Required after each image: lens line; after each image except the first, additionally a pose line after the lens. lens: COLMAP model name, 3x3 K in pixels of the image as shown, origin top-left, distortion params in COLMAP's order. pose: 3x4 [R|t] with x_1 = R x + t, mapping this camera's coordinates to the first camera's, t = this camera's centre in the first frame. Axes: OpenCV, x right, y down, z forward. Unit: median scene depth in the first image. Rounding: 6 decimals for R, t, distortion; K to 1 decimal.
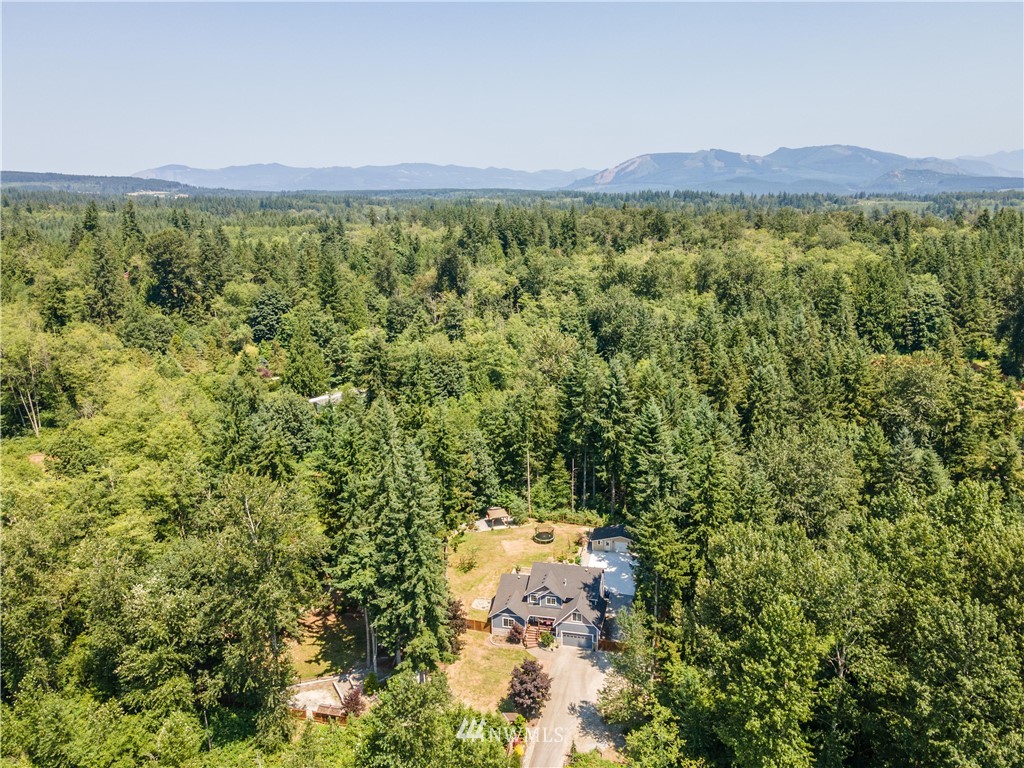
lens RADIAL K [[752.4, 0, 511.6], [0, 752.4, 387.1], [0, 0, 1]] dist [0.043636, -0.017010]
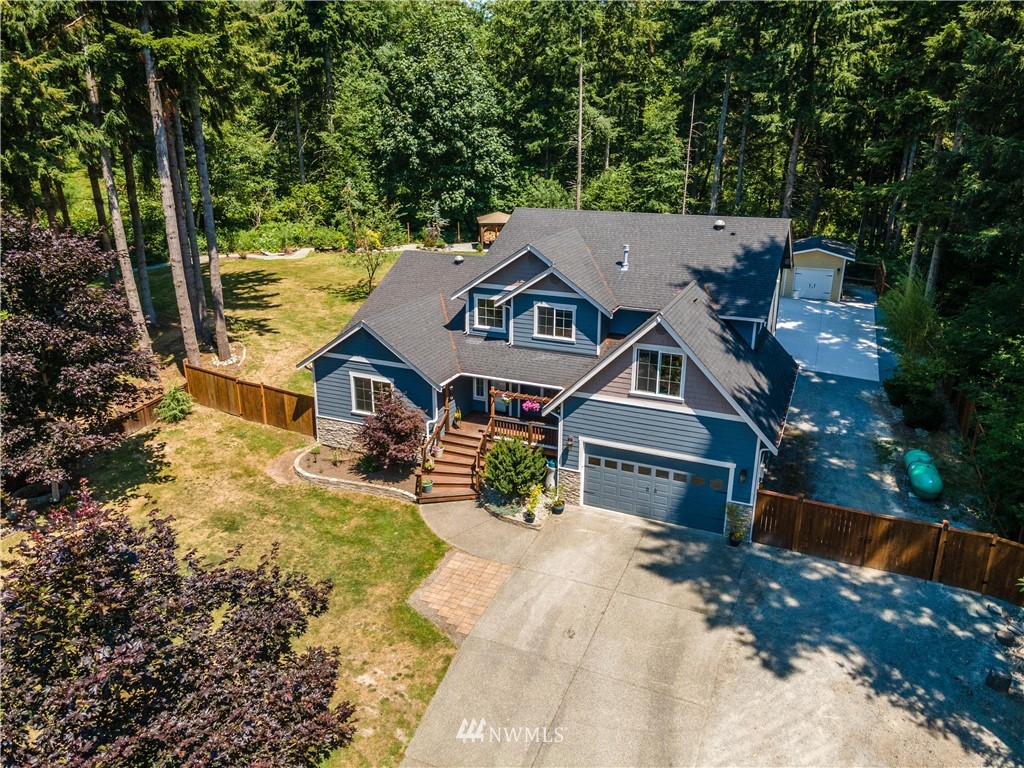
lens RADIAL K [[752.4, 0, 509.0], [0, 752.4, 374.4], [0, 0, 1]] dist [0.043636, -0.017010]
pose [[0.985939, 0.076872, -0.148377, 0.076396], [-0.061996, 0.992809, 0.102403, 0.284955], [0.155182, -0.091764, 0.983615, 0.791057]]
